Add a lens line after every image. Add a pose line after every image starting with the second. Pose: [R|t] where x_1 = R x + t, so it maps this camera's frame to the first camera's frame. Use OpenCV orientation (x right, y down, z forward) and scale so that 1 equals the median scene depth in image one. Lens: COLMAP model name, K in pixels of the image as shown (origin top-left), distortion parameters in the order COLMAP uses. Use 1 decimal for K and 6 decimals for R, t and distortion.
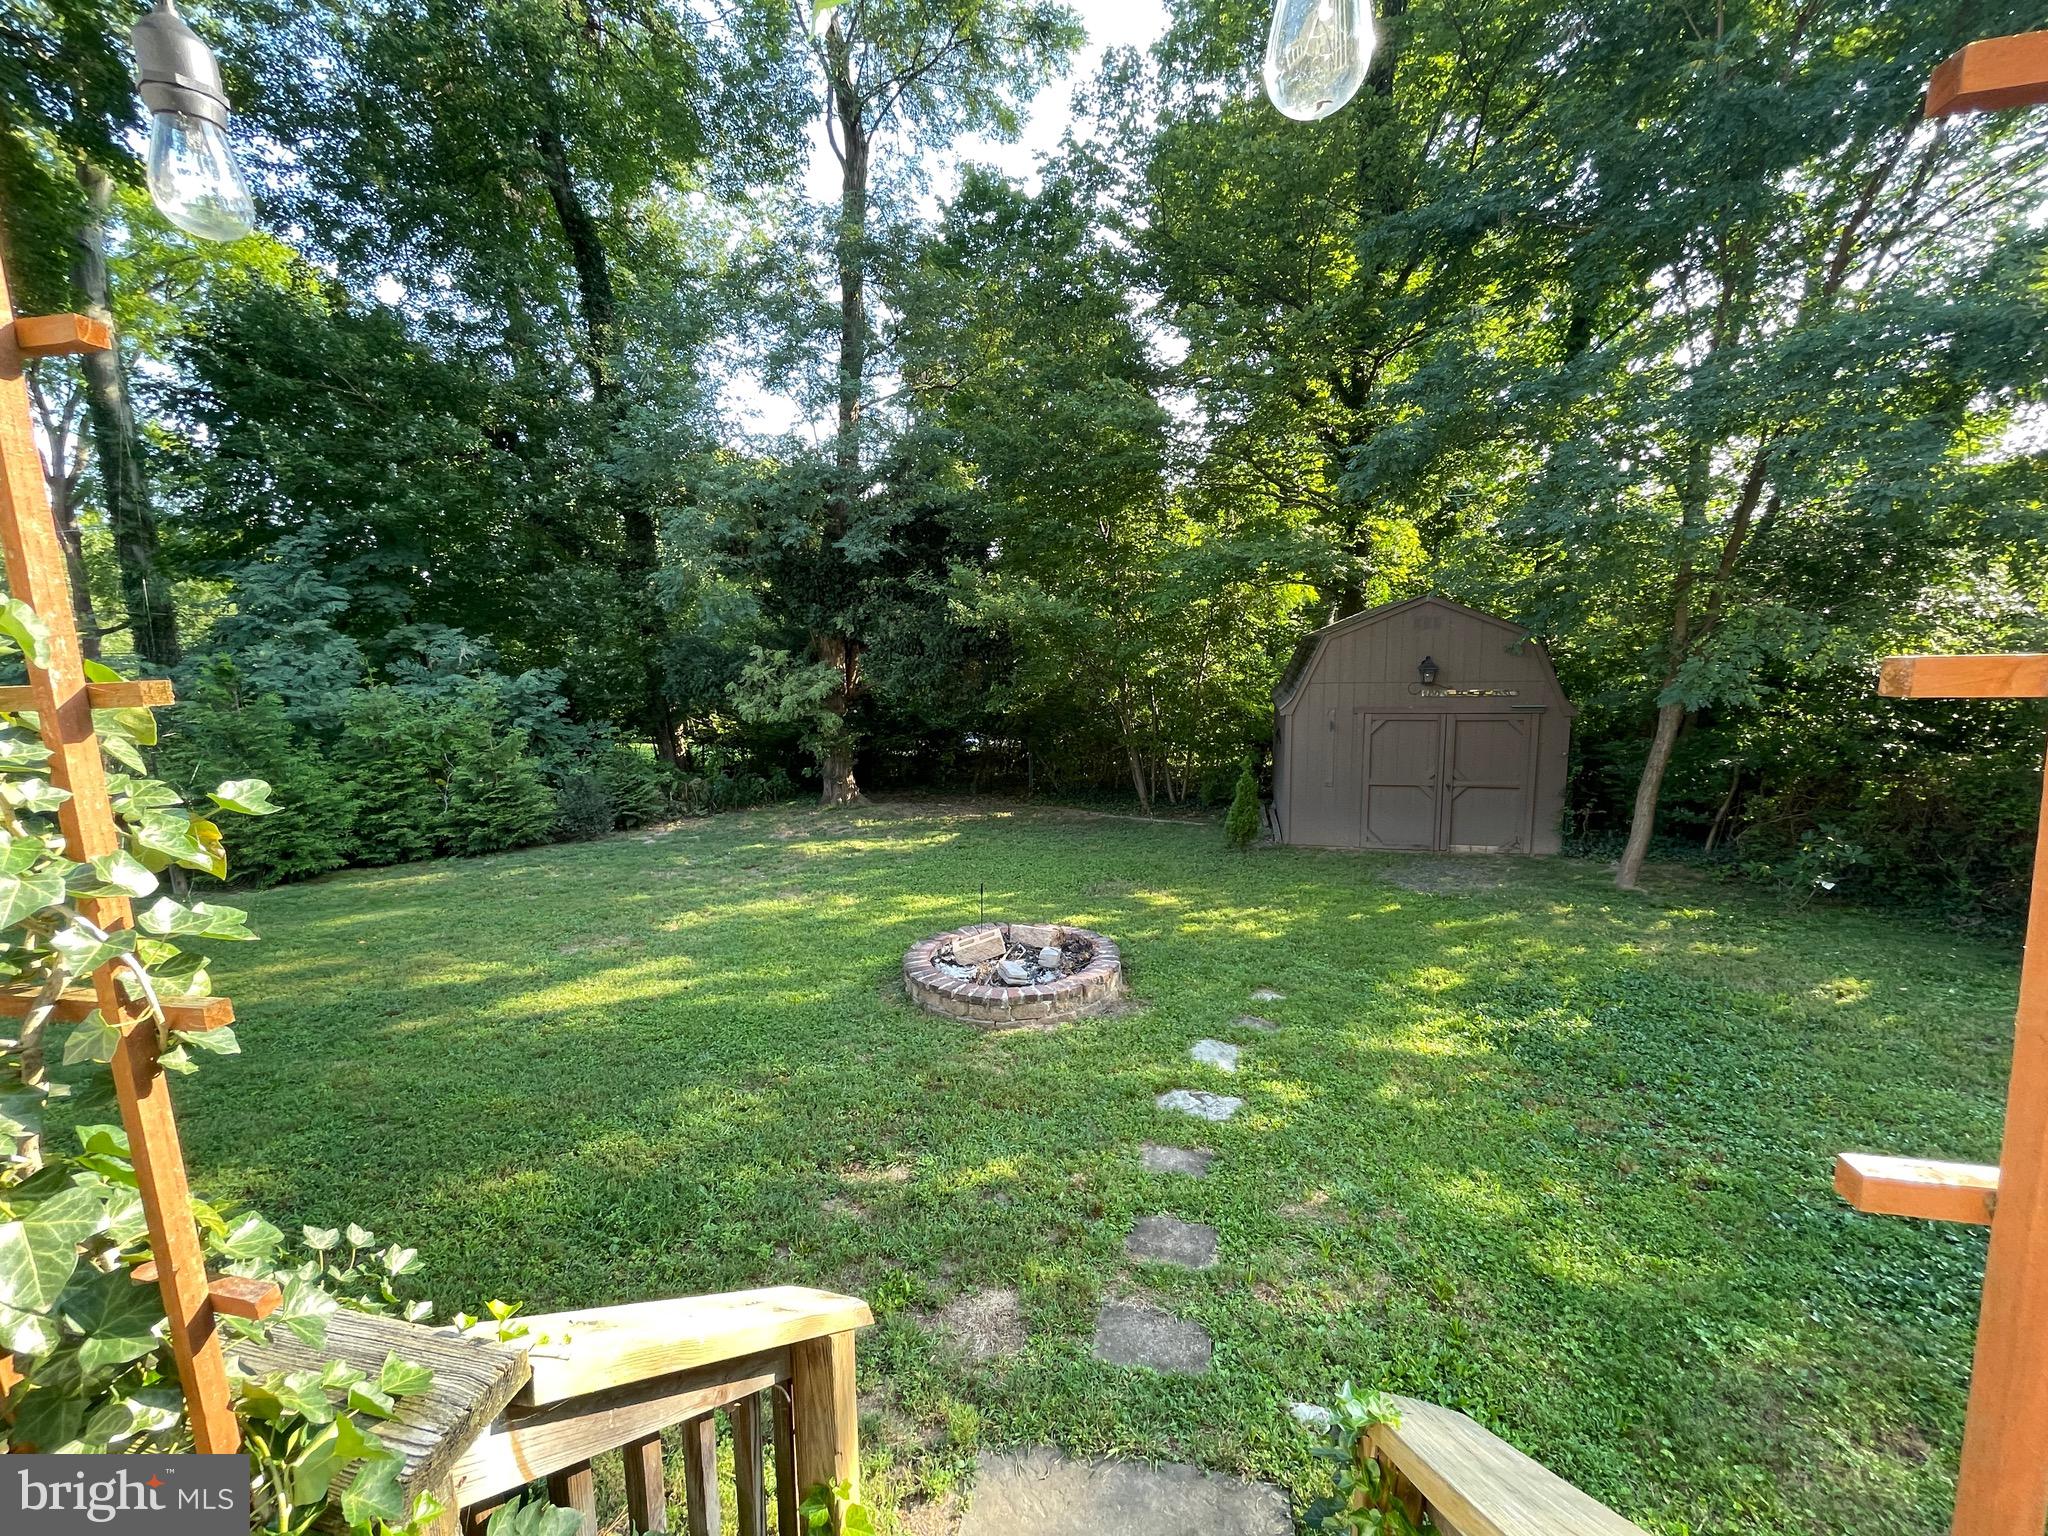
lens RADIAL K [[819.1, 0, 1019.8], [0, 819.1, 773.9], [0, 0, 1]] dist [-0.003920, -0.000567]
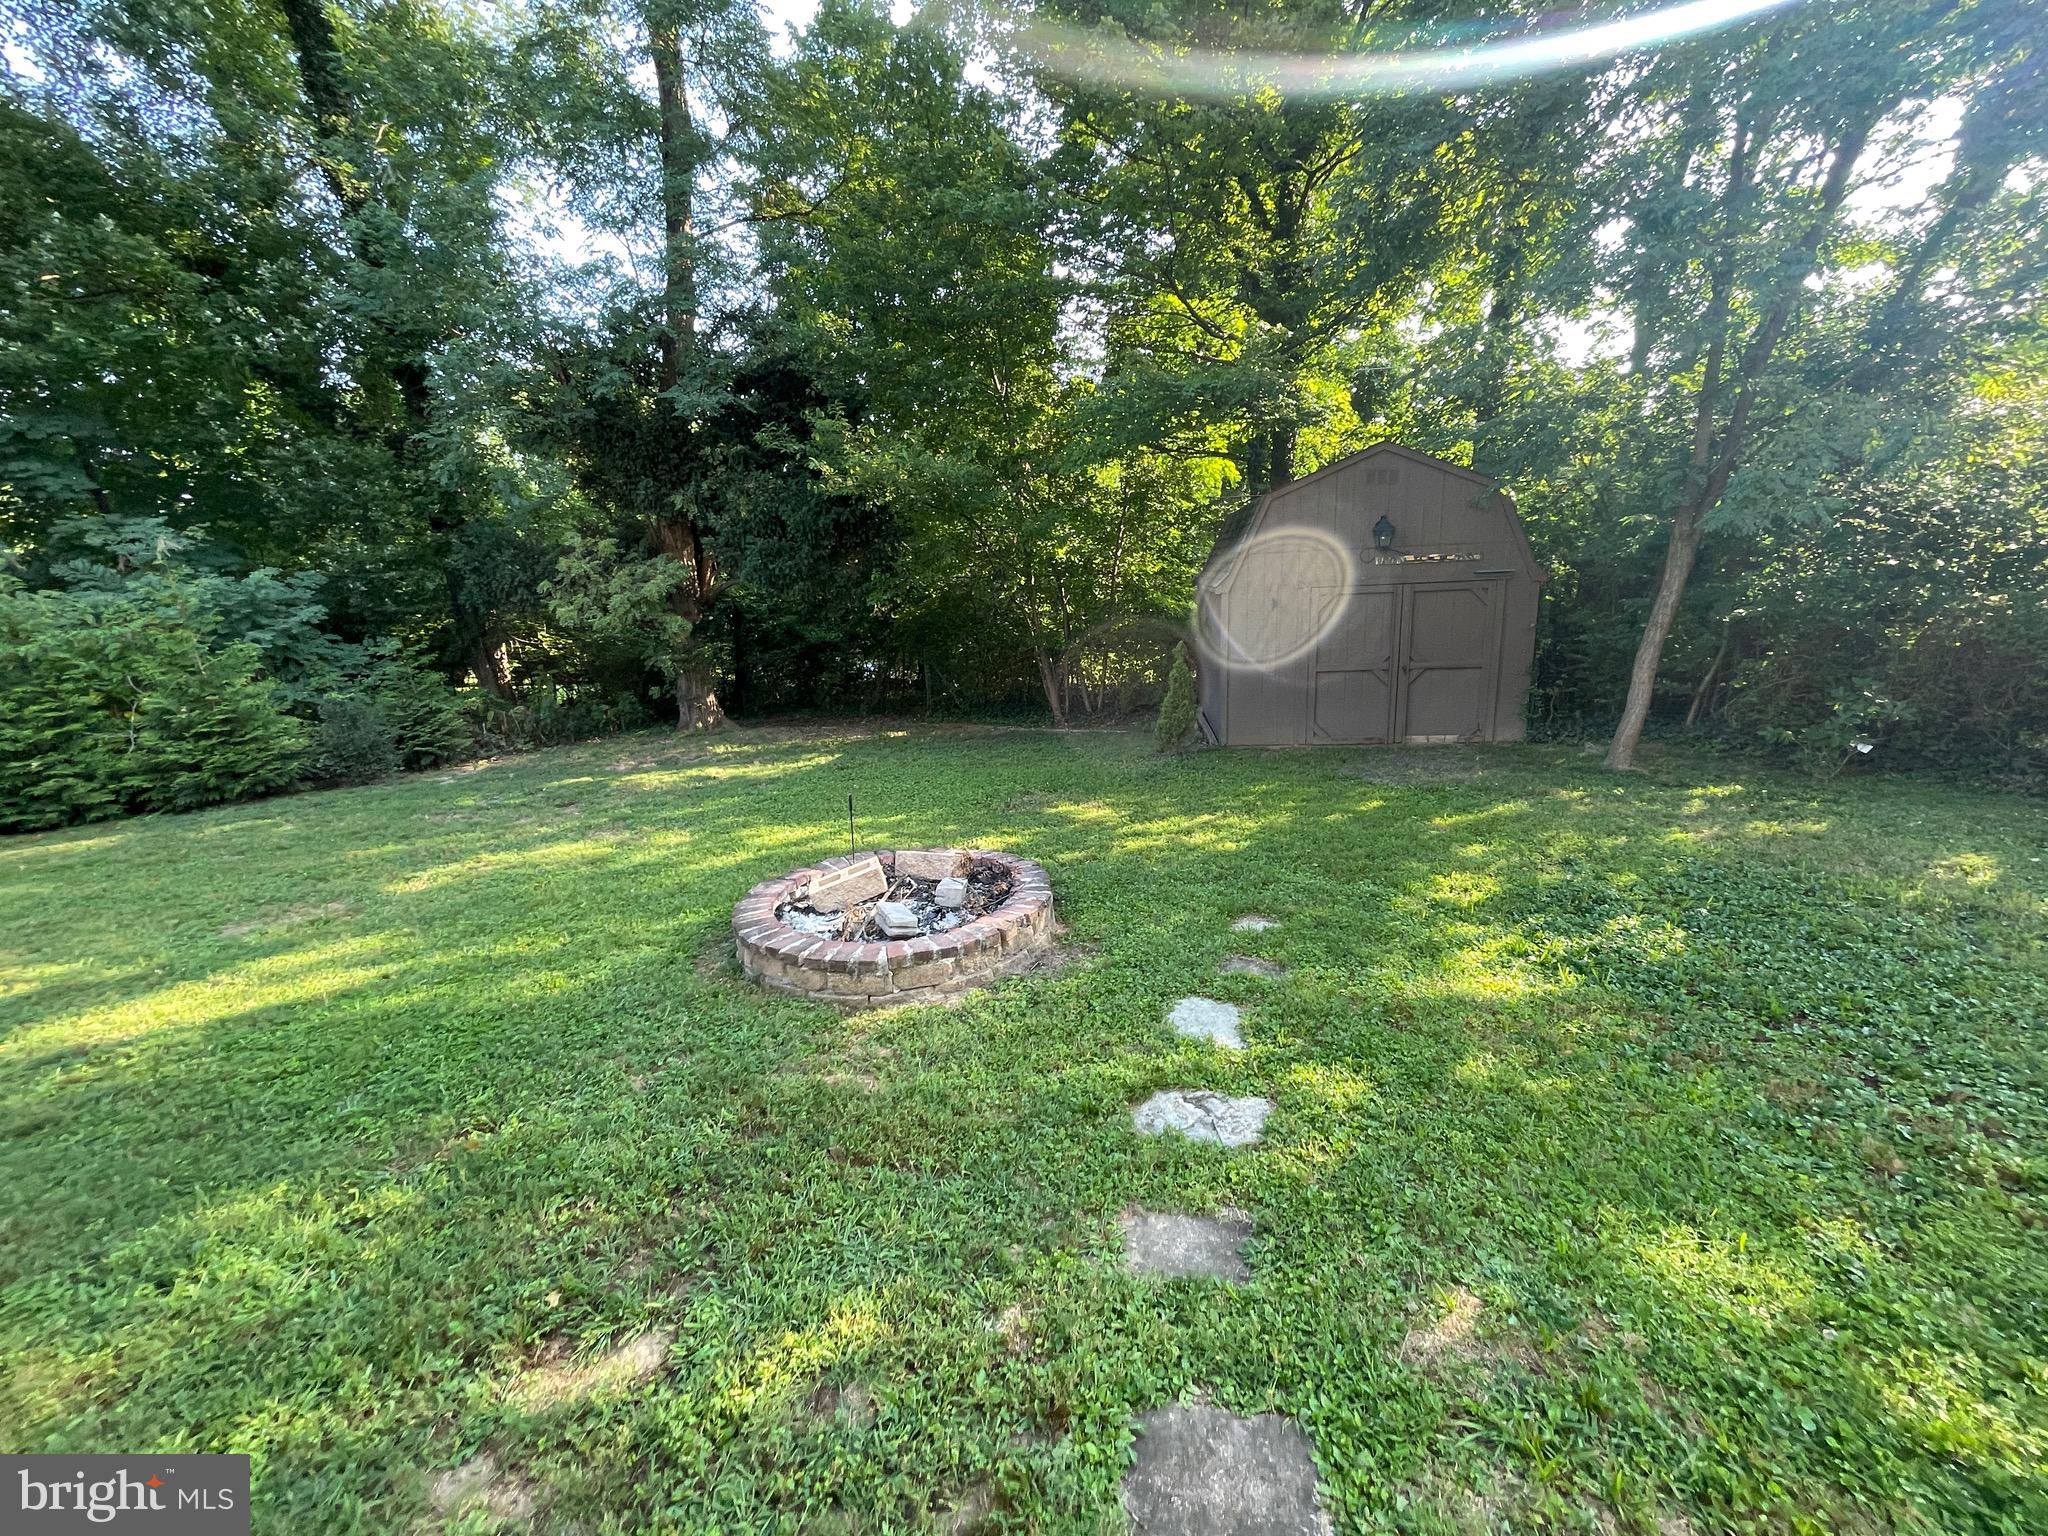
lens RADIAL K [[819.1, 0, 1025.4], [0, 819.1, 762.1], [0, 0, 1]] dist [-0.003920, -0.000567]
pose [[0.991552, -0.047771, 0.120590, 0.014359], [0.040010, 0.997018, 0.065980, 0.047587], [-0.123382, -0.060598, 0.990507, 0.211511]]
